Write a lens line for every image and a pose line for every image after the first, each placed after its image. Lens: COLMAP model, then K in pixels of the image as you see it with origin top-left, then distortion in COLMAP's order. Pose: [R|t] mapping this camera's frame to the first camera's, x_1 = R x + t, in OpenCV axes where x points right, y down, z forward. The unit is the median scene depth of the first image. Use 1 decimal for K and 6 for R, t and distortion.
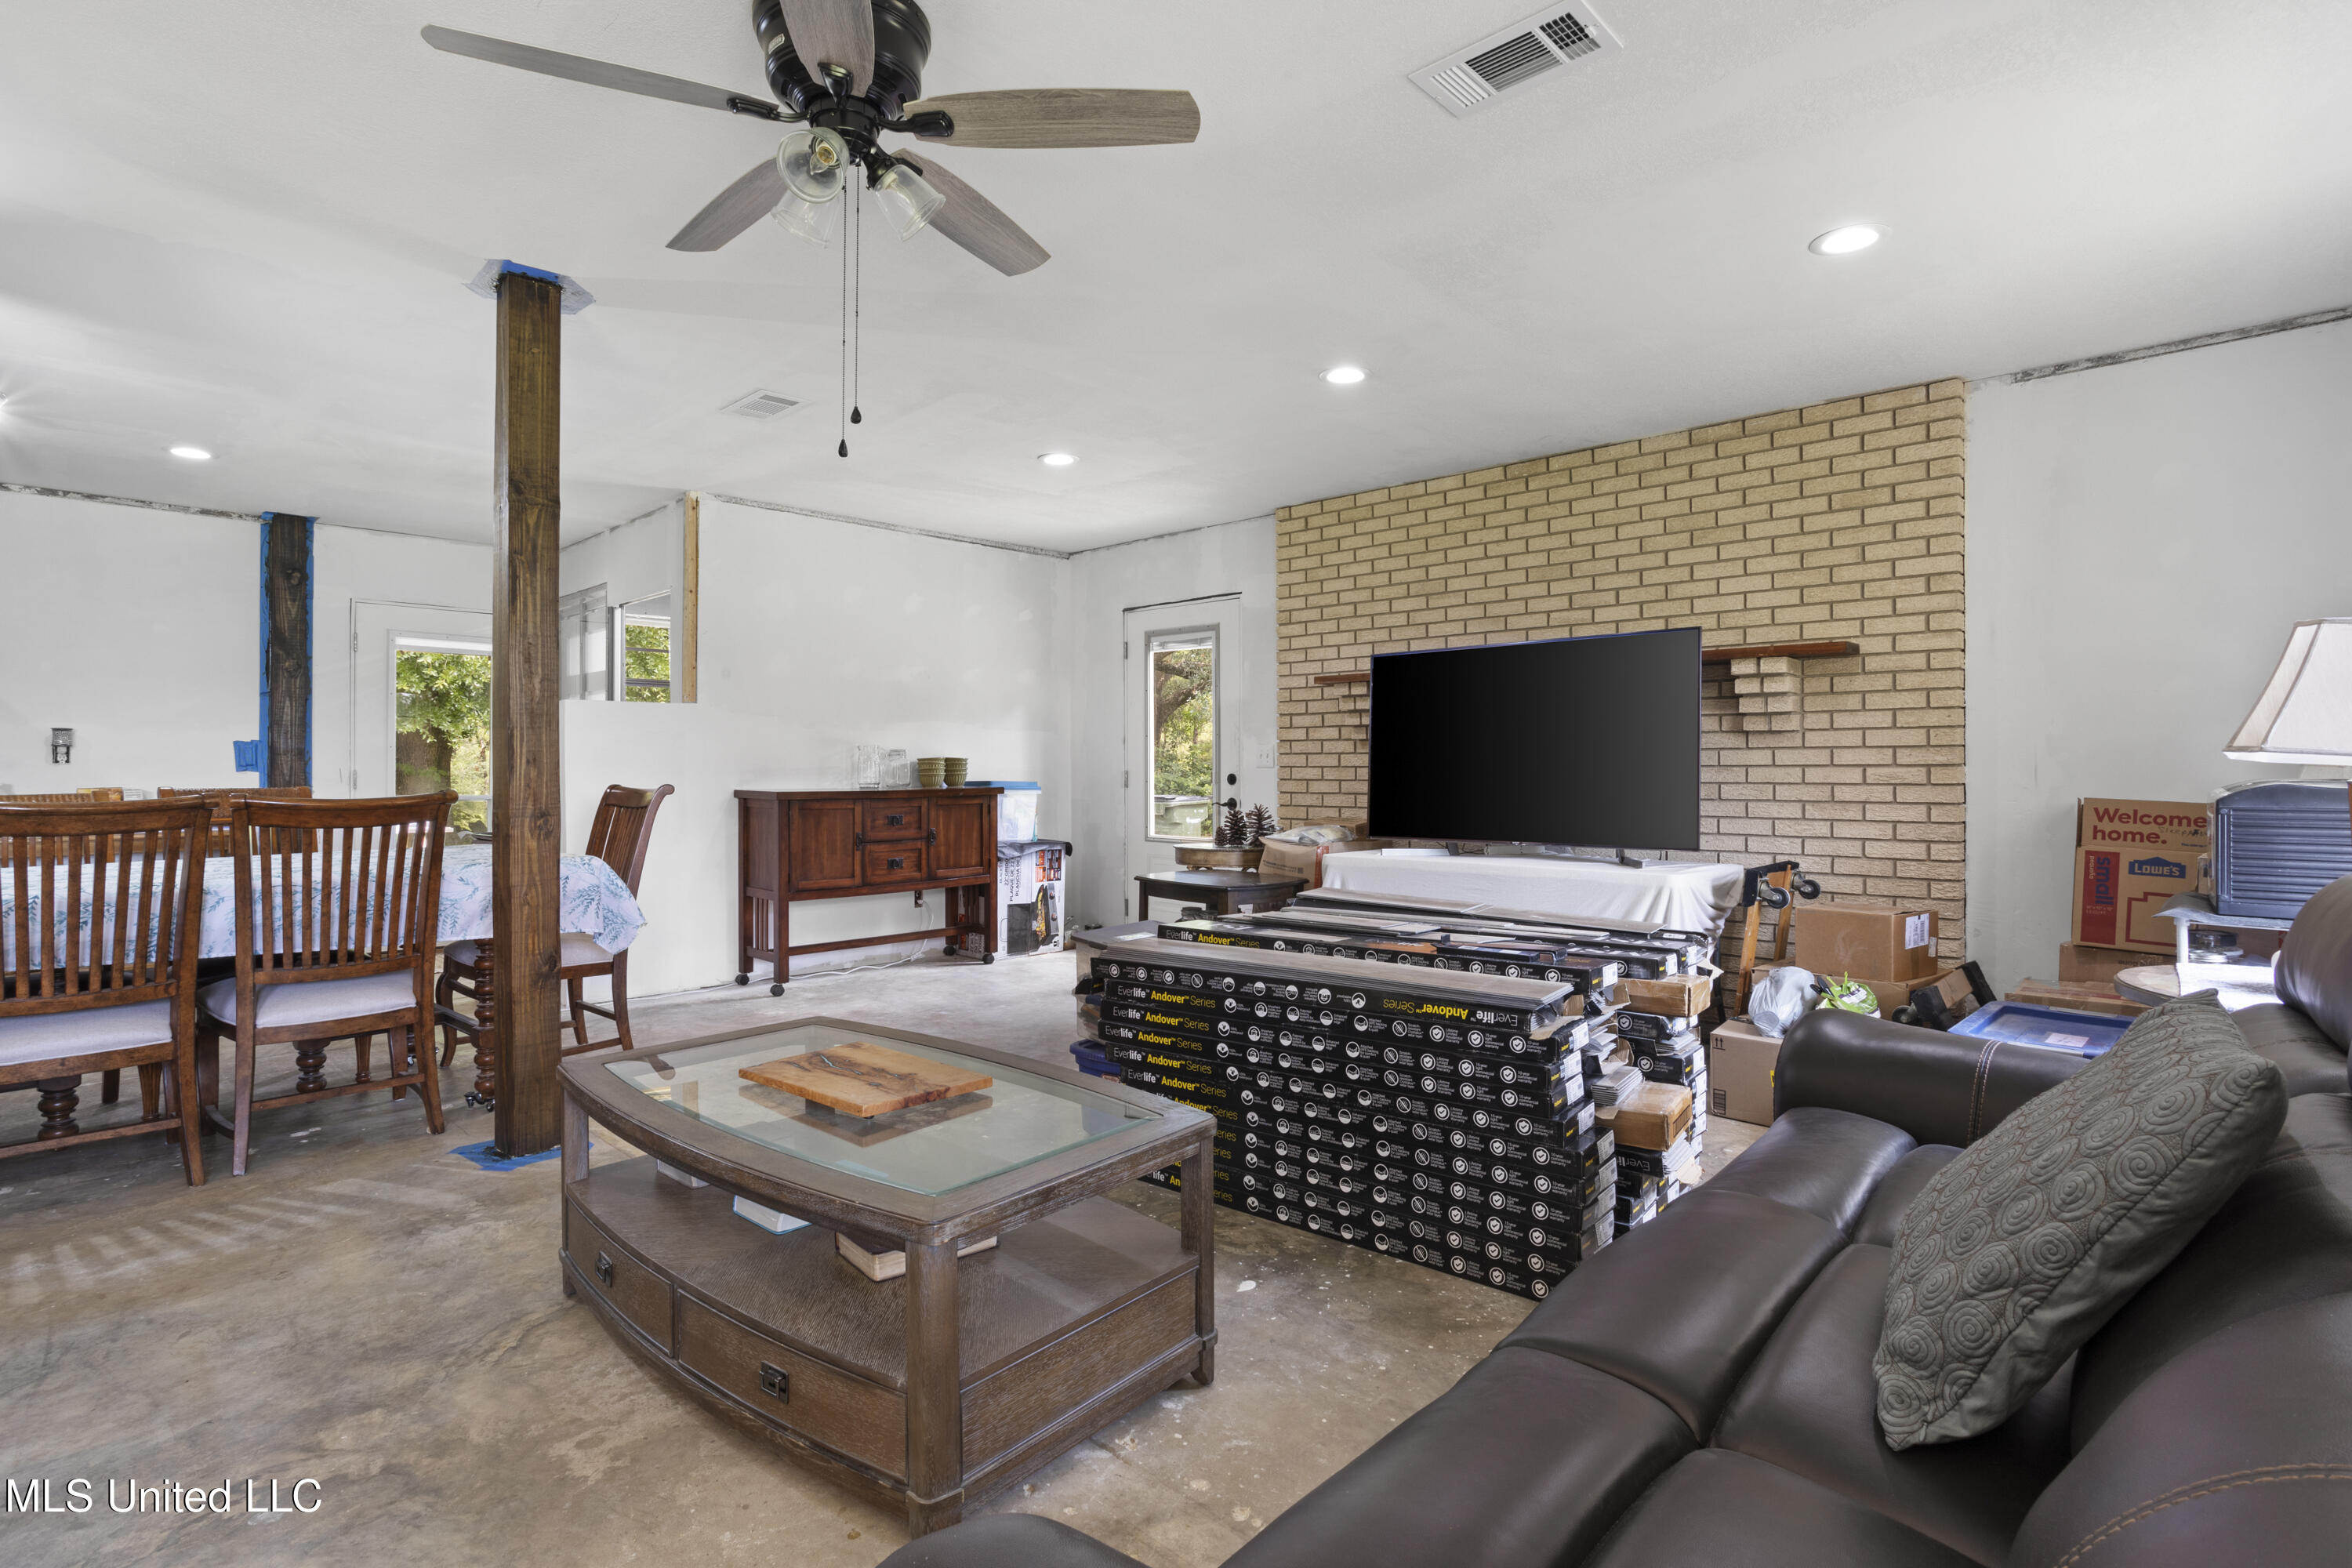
lens RADIAL K [[1149.7, 0, 1170.1], [0, 1149.7, 770.8], [0, 0, 1]] dist [-0.075513, 0.059436]
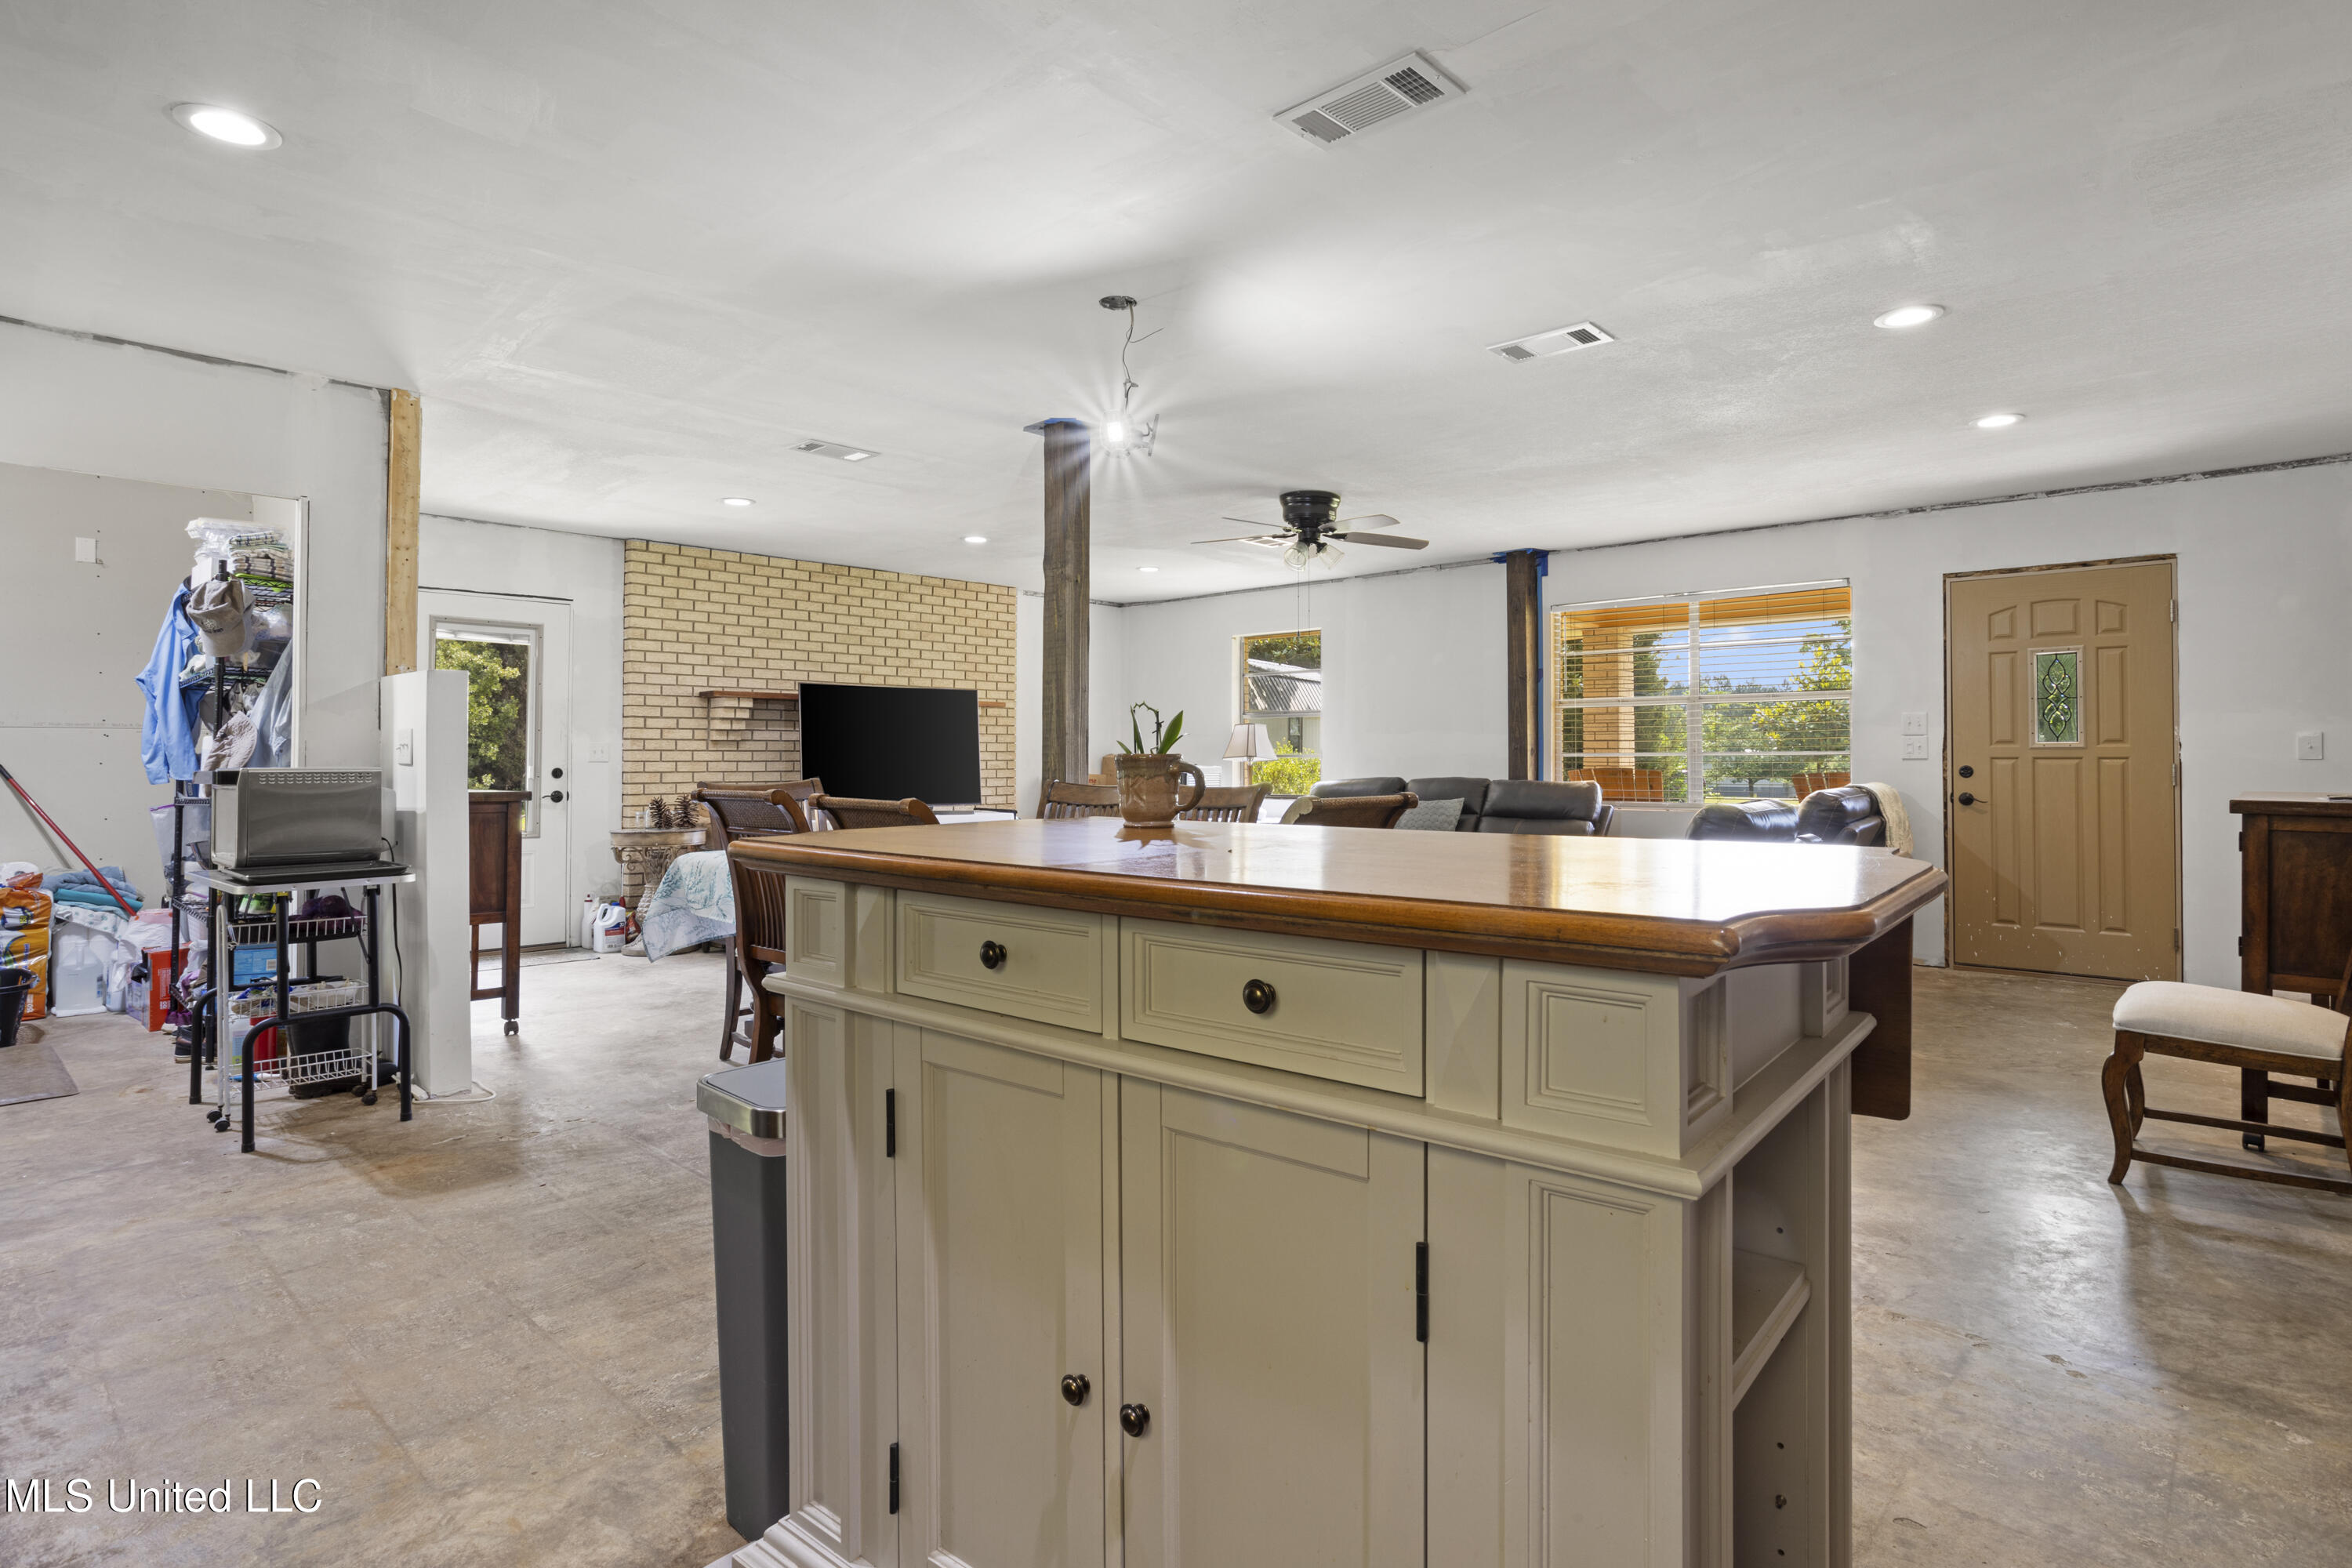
lens RADIAL K [[1215.9, 0, 1172.6], [0, 1215.9, 737.0], [0, 0, 1]] dist [-0.044997, 0.029344]
pose [[-0.015339, 0.018555, 0.999710, -2.261157], [0.002980, 0.999824, -0.018512, -0.007338], [-0.999878, 0.002695, -0.015392, 0.948104]]
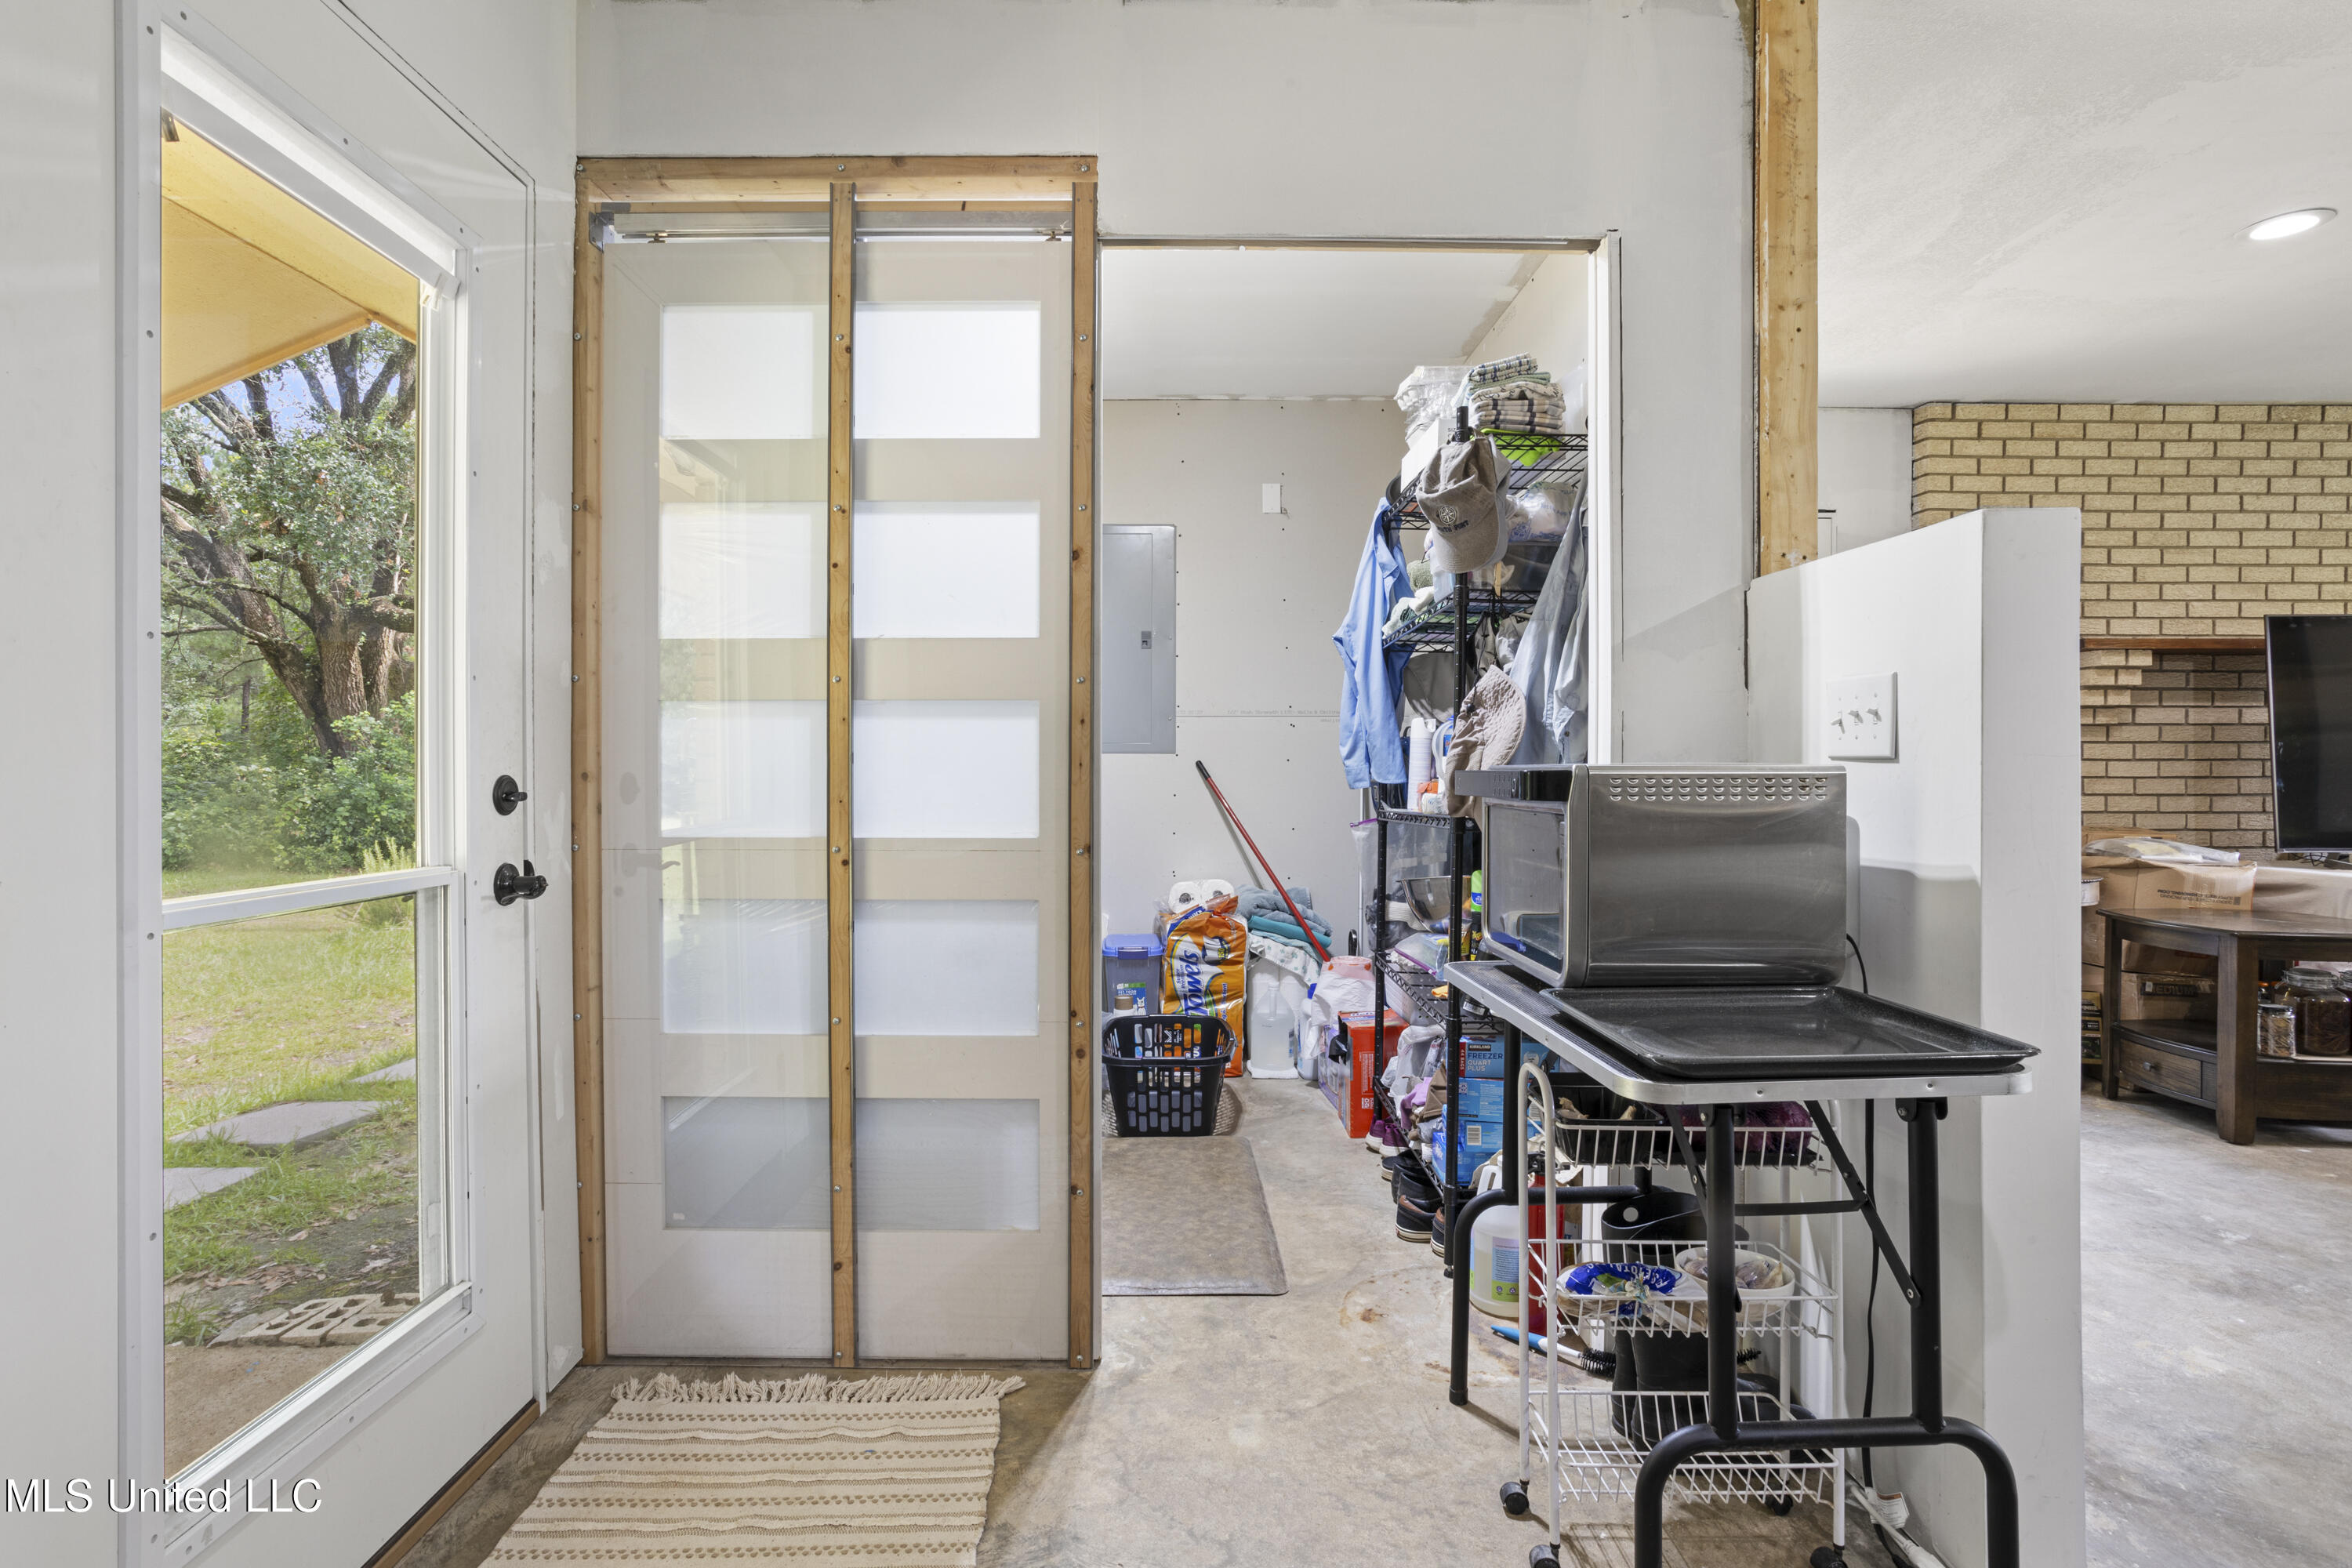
lens RADIAL K [[1183.2, 0, 1167.2], [0, 1183.2, 763.1], [0, 0, 1]] dist [-0.038418, 0.024092]
pose [[0.713671, 0.000282, 0.700481, -1.534059], [-0.000243, 1.000000, -0.000156, -0.001565], [-0.700481, -0.000059, 0.713671, 1.624281]]
